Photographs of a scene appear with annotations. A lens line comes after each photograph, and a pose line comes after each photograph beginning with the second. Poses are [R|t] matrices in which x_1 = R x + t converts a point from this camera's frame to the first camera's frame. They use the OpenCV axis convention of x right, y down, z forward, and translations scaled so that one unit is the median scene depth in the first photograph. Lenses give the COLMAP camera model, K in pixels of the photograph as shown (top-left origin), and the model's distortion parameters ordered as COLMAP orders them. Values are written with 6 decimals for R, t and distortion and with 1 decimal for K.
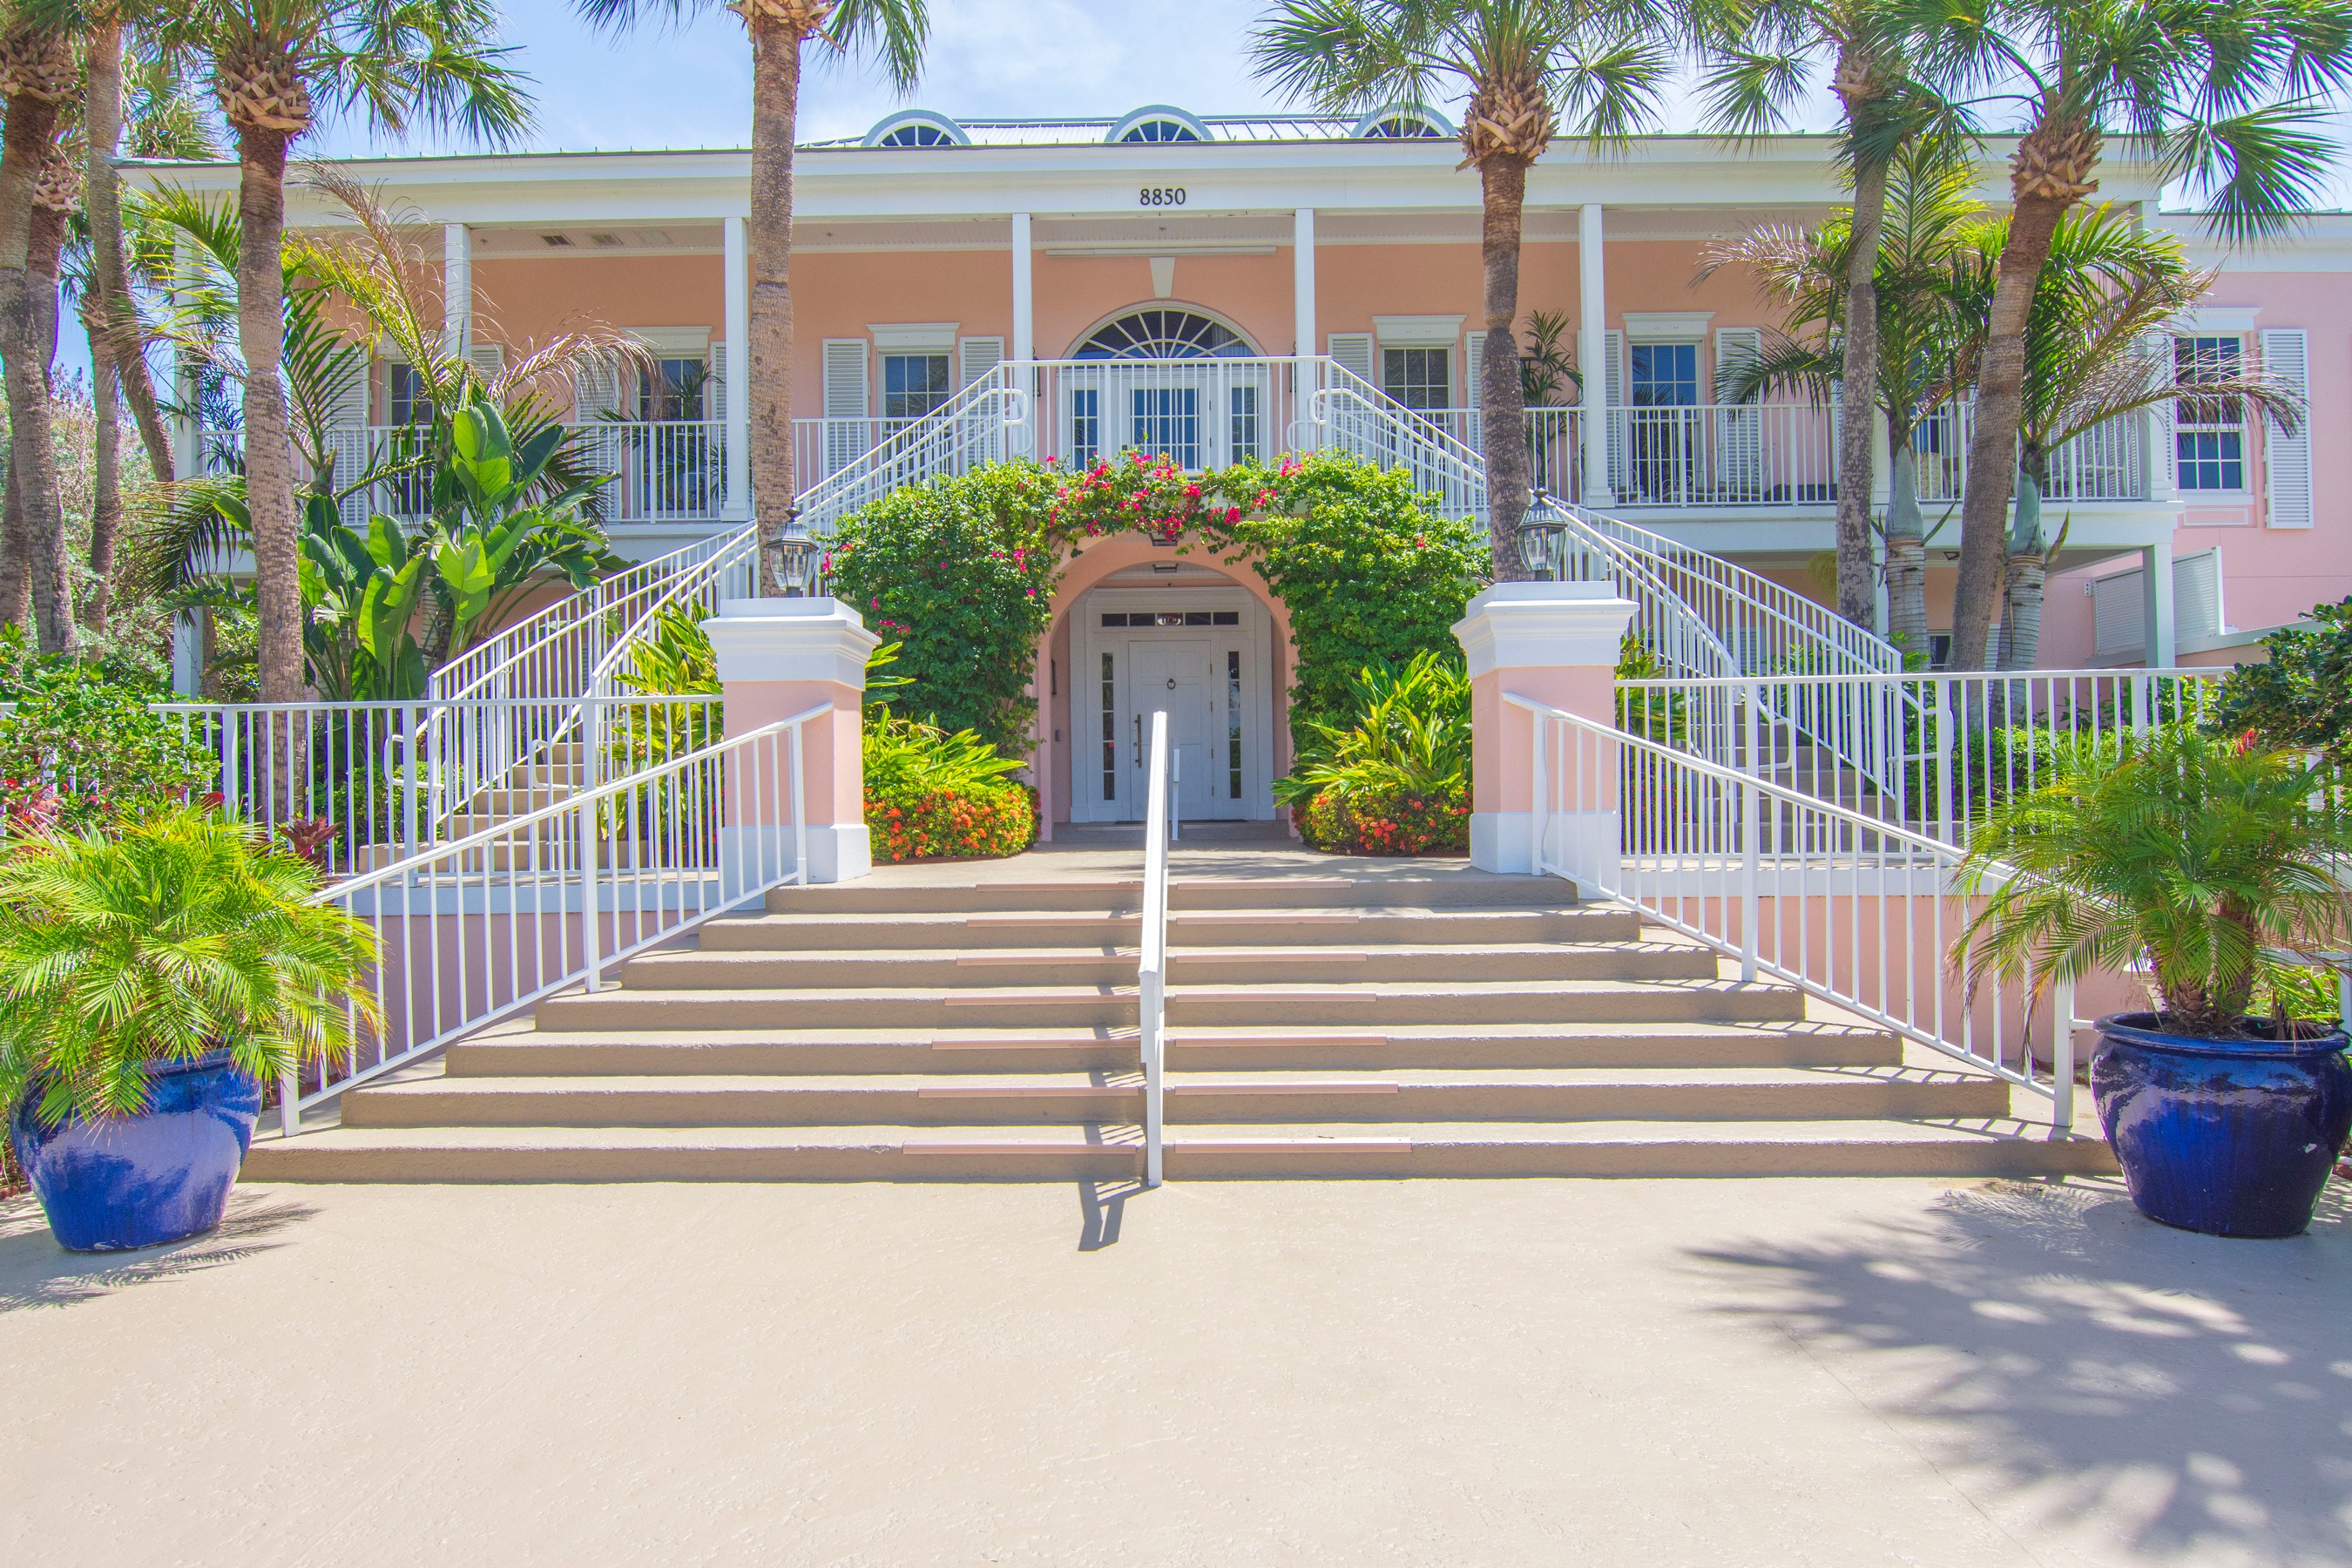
lens RADIAL K [[1293.4, 0, 1176.0], [0, 1293.4, 784.0], [0, 0, 1]] dist [0.023108, 0.000268]
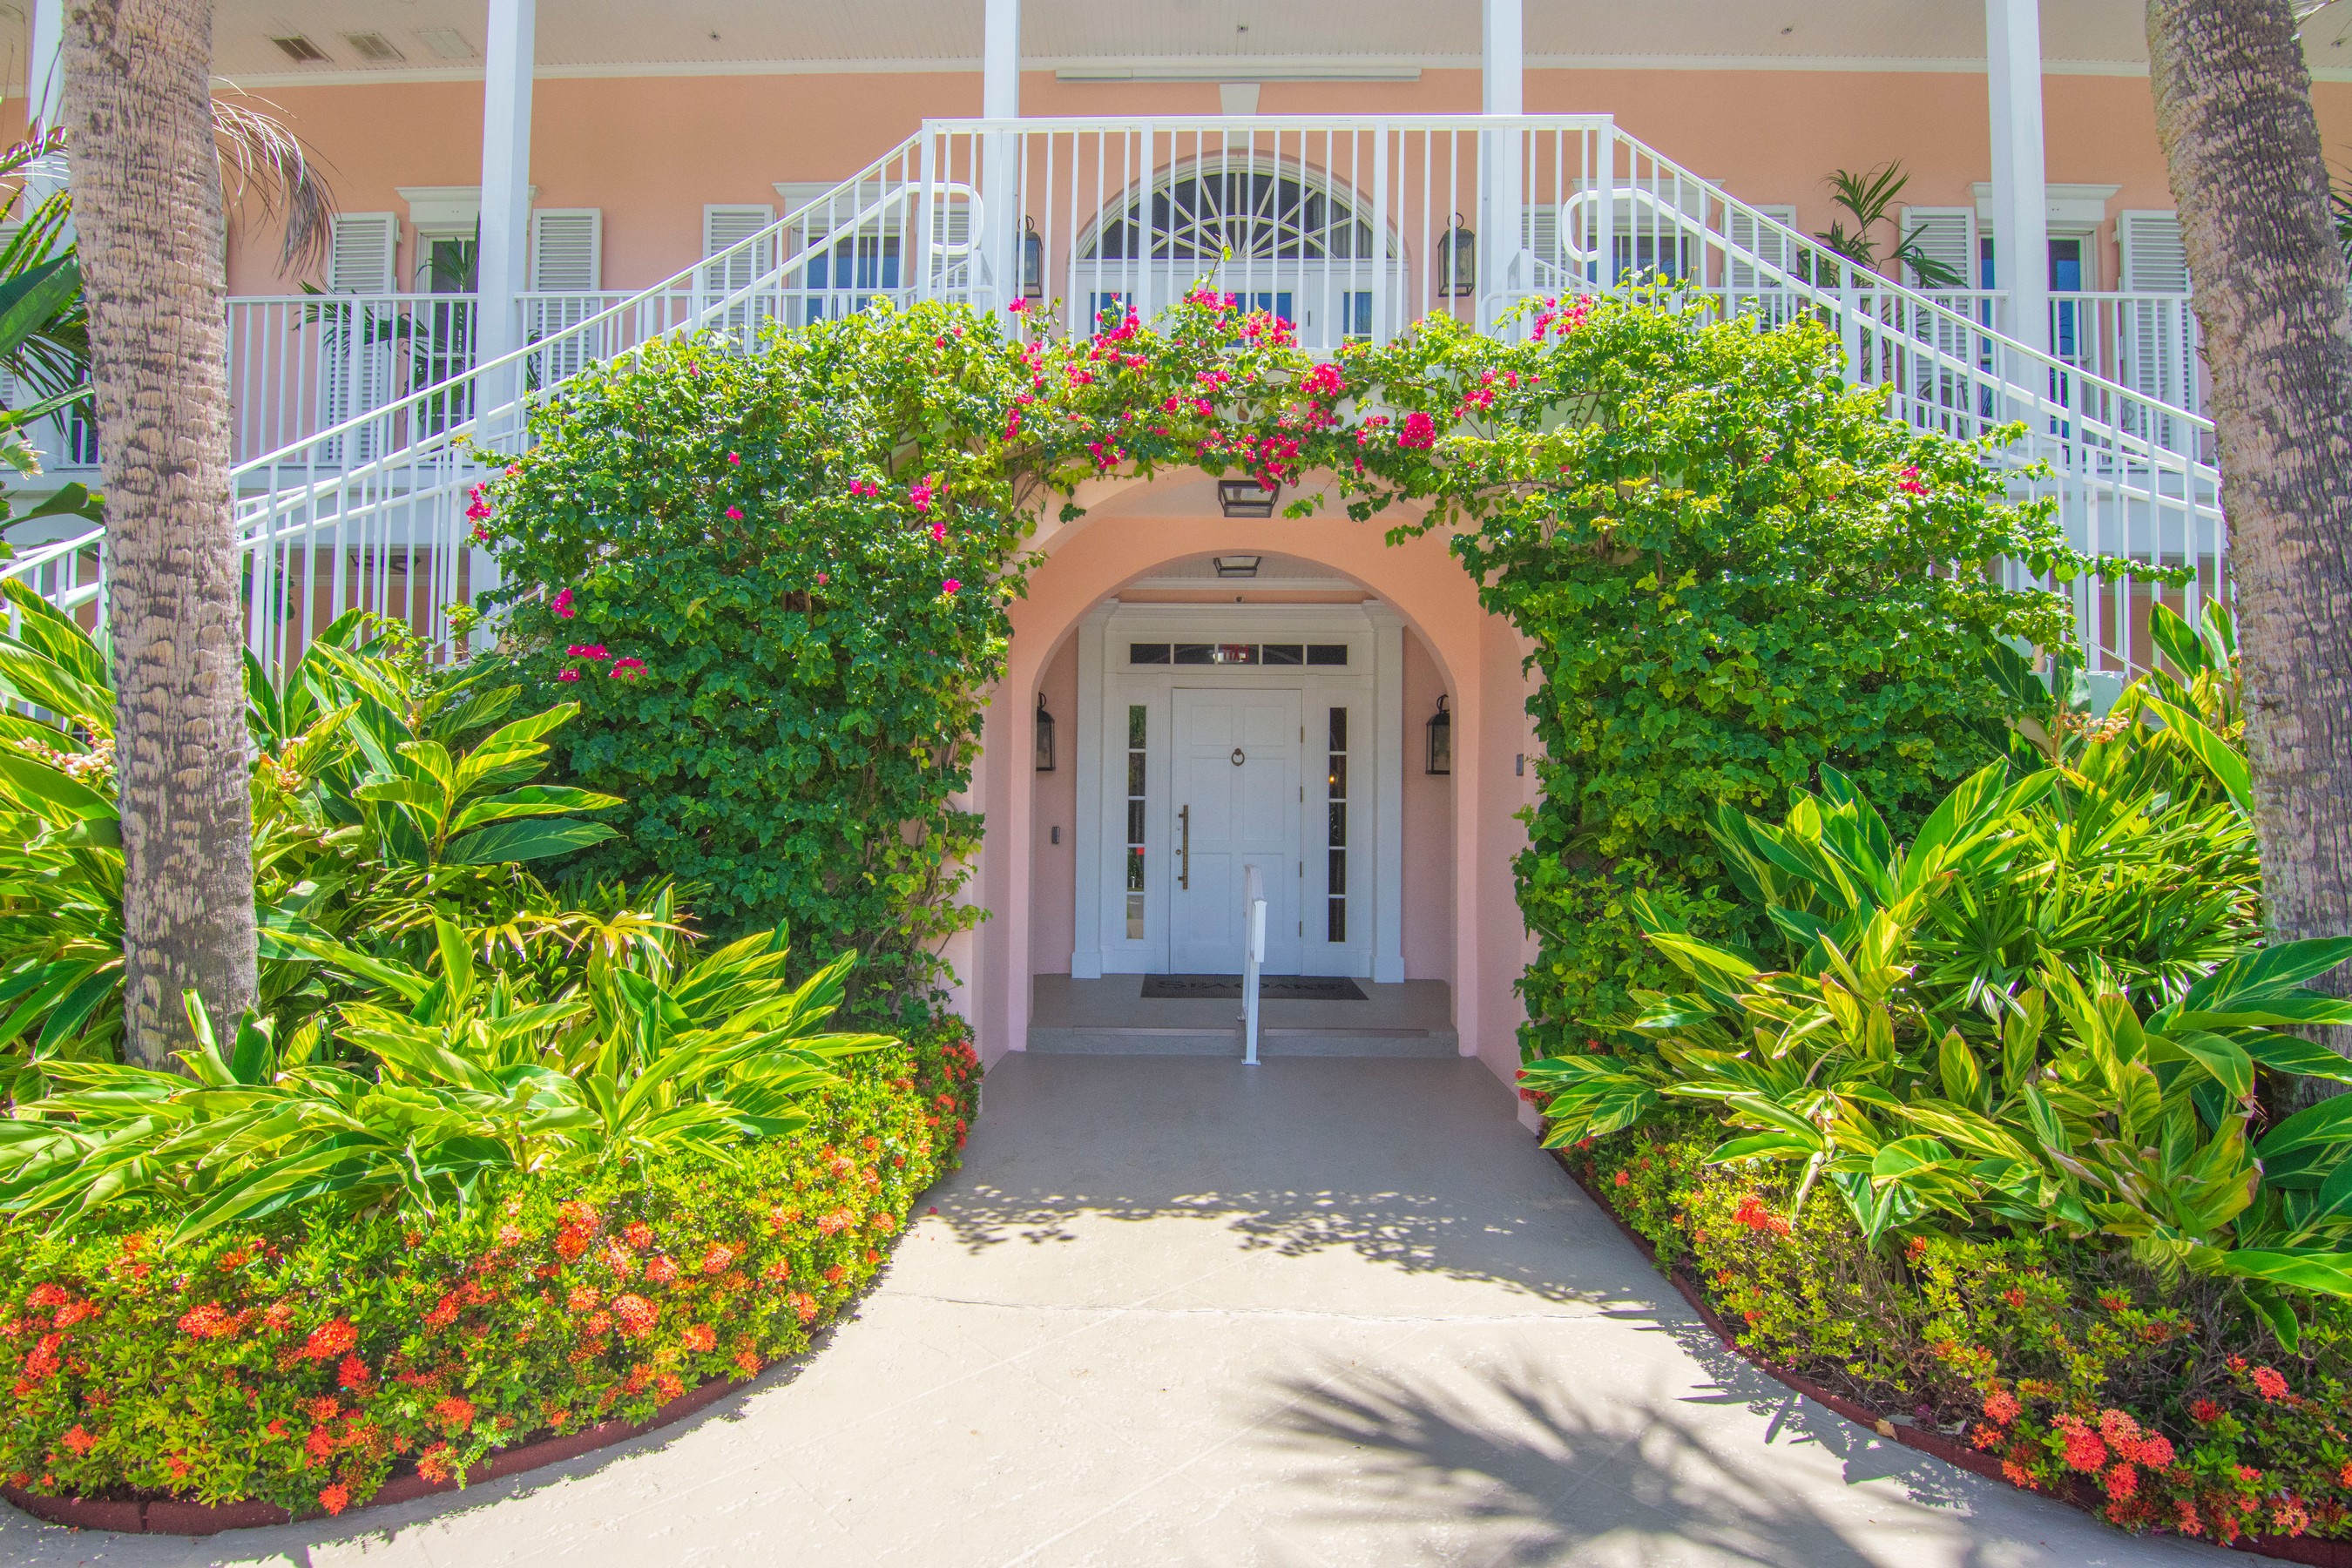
lens RADIAL K [[1131.5, 0, 1176.0], [0, 1131.5, 784.0], [0, 0, 1]] dist [-0.000052, -0.000109]
pose [[0.999419, 0.023823, -0.024378, -0.026224], [-0.024070, 0.999661, -0.009922, -0.075832], [0.024133, 0.010503, 0.999654, 0.587952]]
